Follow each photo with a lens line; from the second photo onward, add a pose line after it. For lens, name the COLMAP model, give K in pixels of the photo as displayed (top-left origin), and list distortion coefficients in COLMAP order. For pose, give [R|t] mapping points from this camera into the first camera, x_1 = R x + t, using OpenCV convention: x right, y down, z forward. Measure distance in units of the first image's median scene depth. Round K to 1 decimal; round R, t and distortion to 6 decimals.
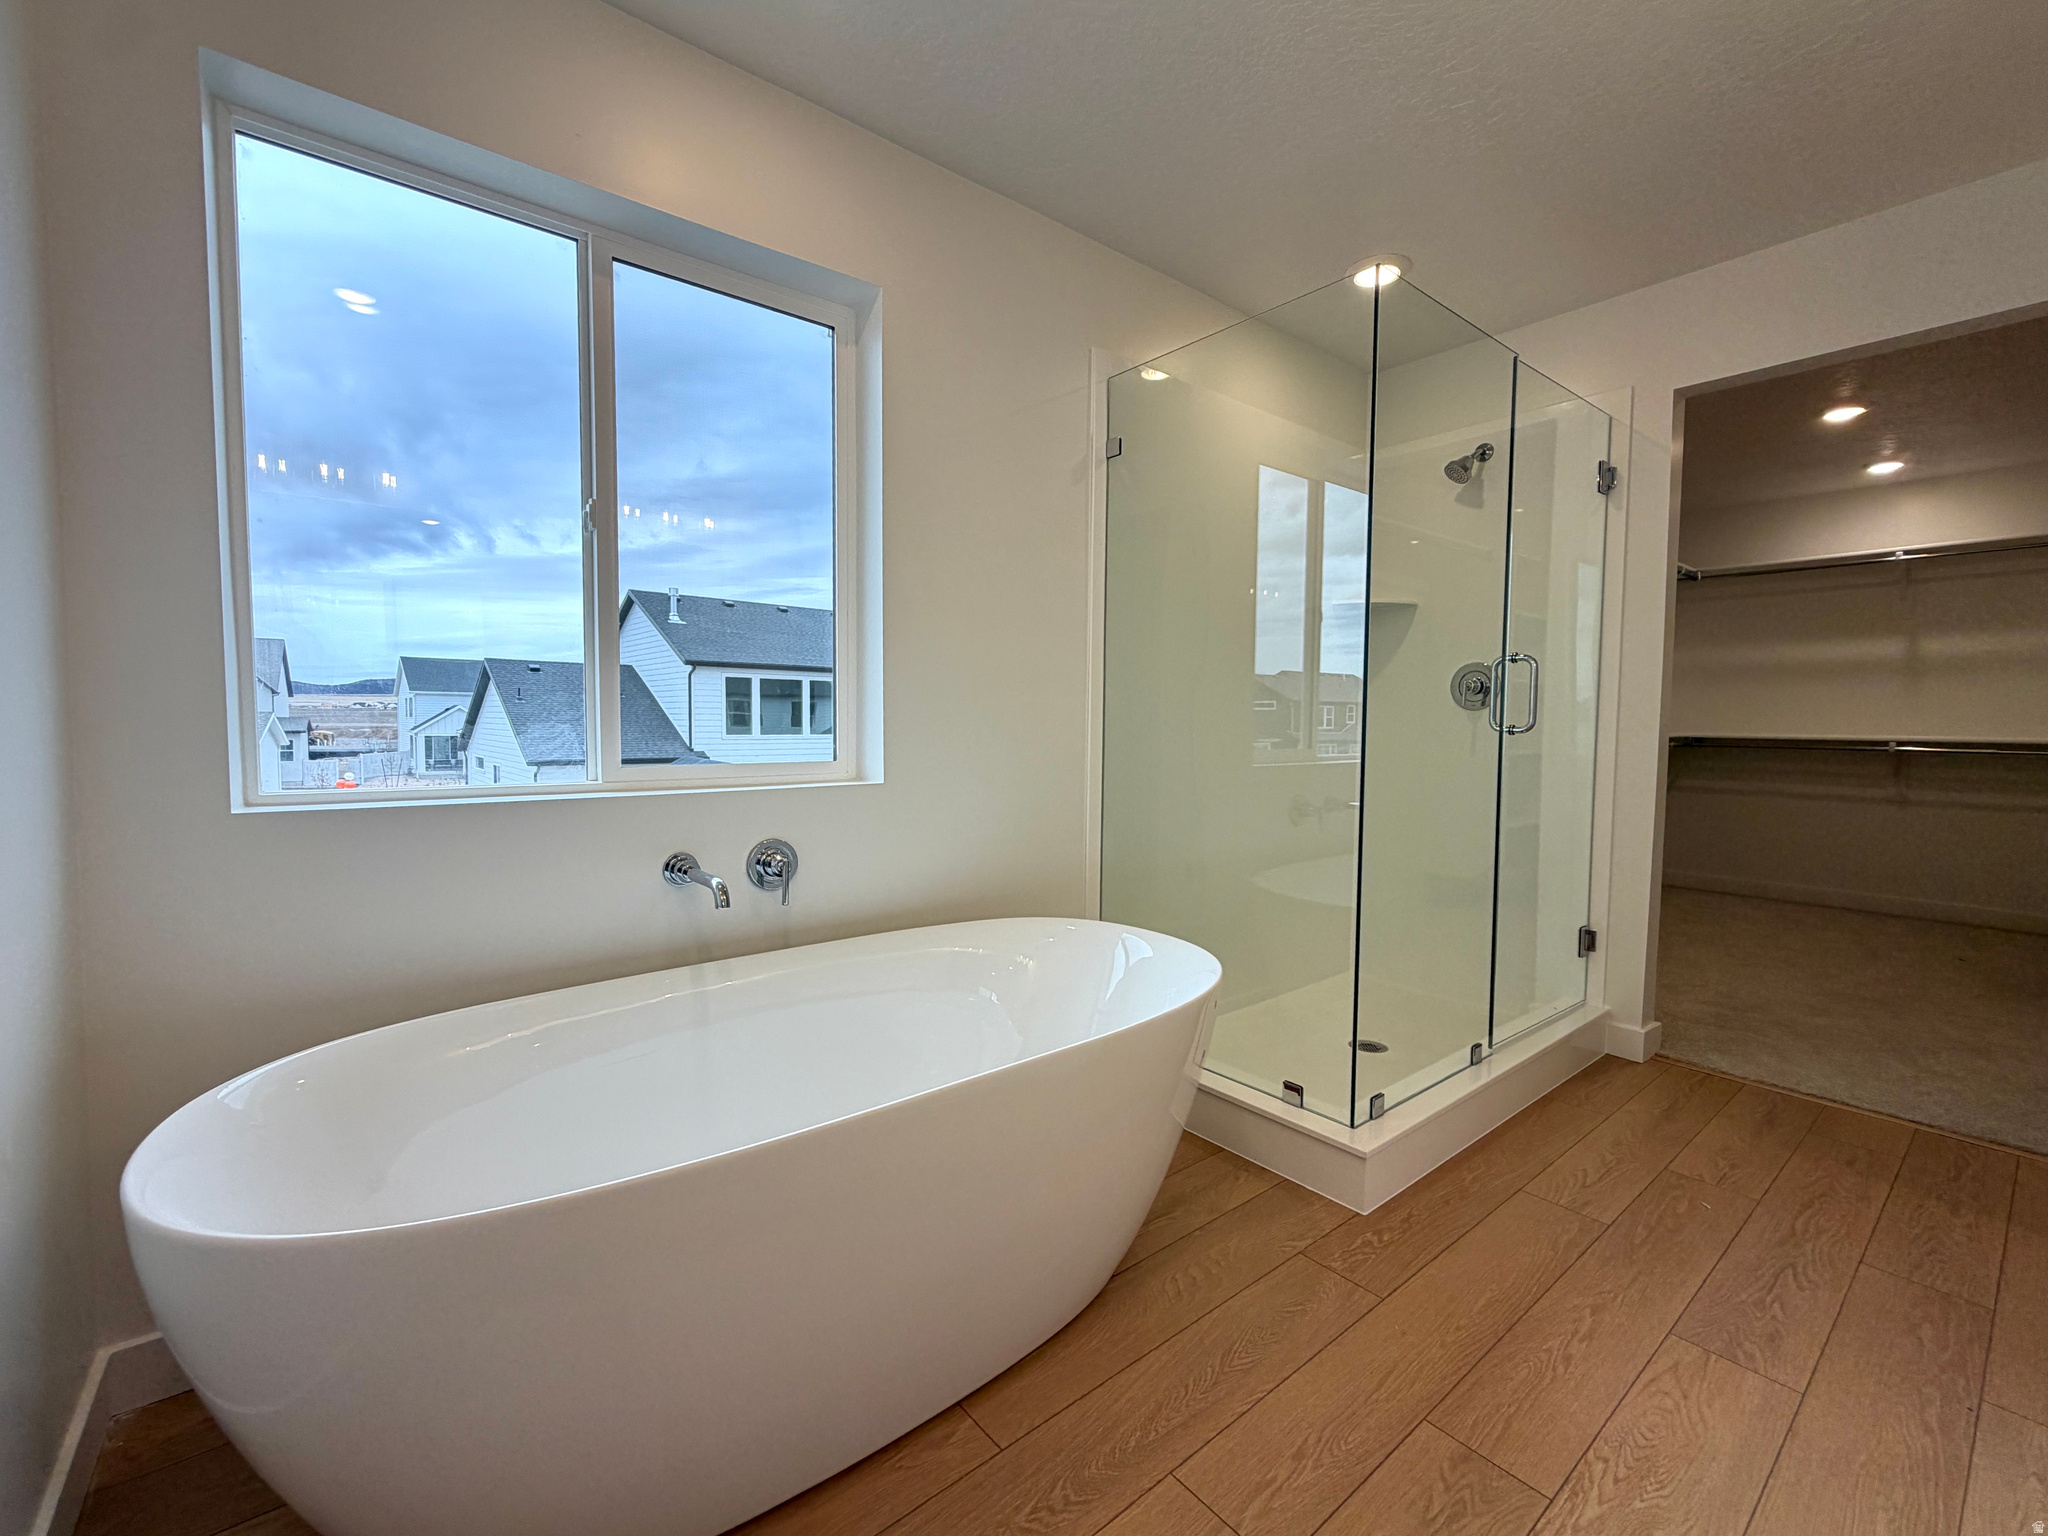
lens RADIAL K [[850.6, 0, 1024.0], [0, 850.6, 768.0], [0, 0, 1]] dist [-0.010320, 0.000973]
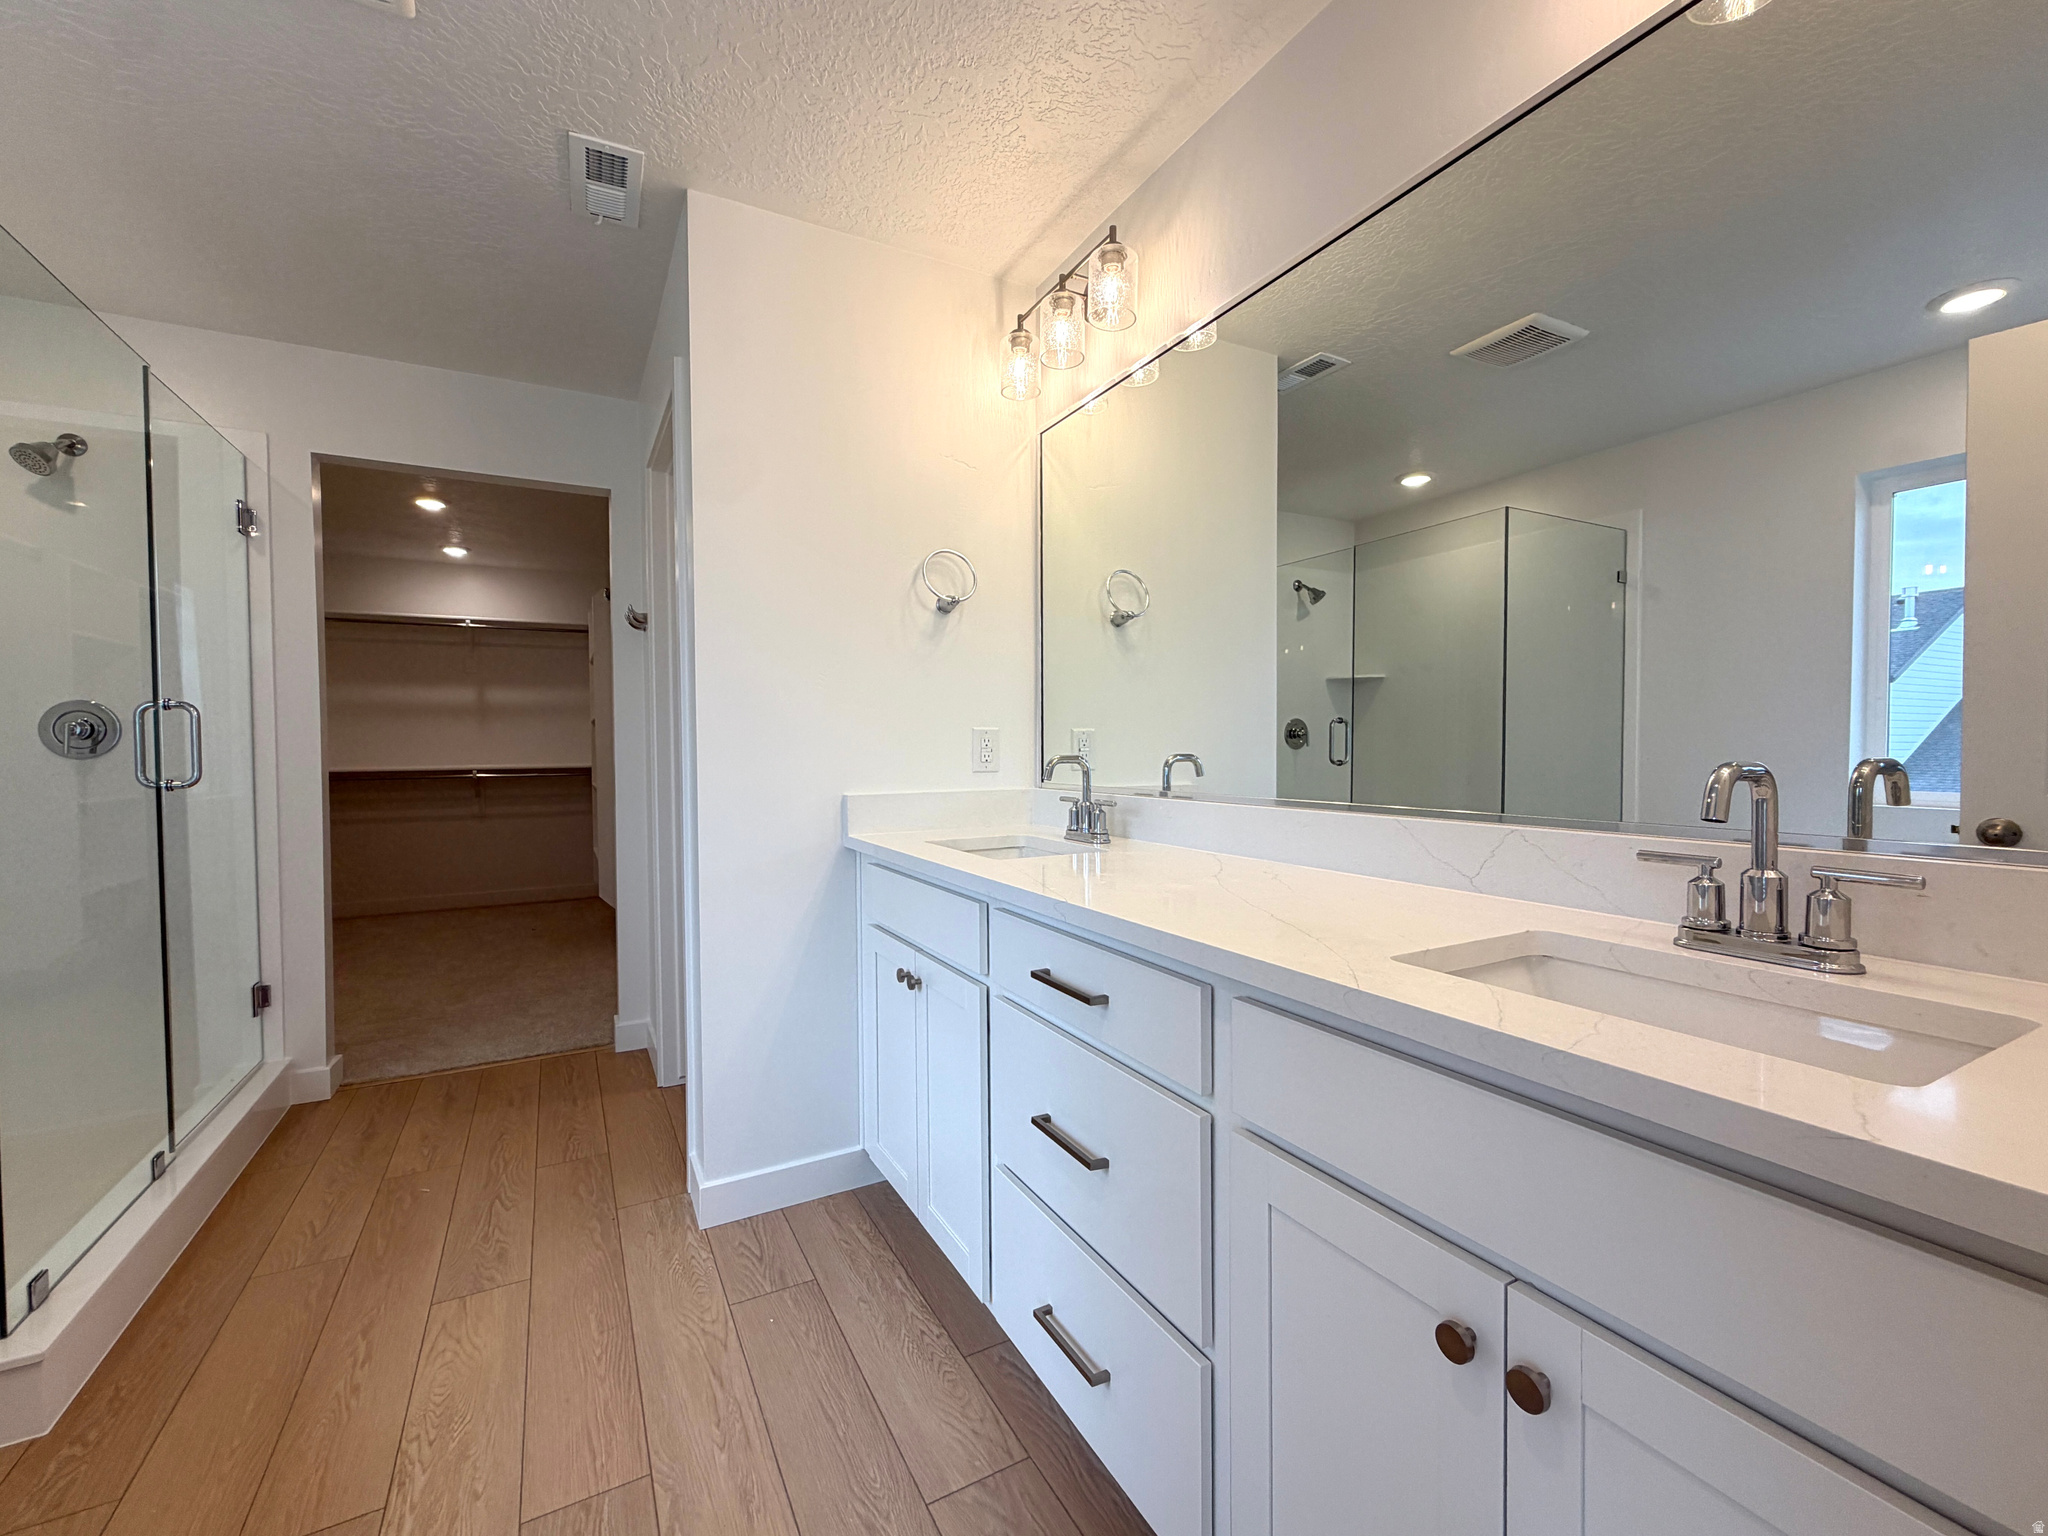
lens RADIAL K [[850.6, 0, 1024.0], [0, 850.6, 768.0], [0, 0, 1]] dist [-0.010320, 0.000973]
pose [[0.161885, -0.038938, 0.986041, -0.127884], [0.066851, 0.997358, 0.028410, -0.024460], [-0.984543, 0.061319, 0.164060, -0.019707]]
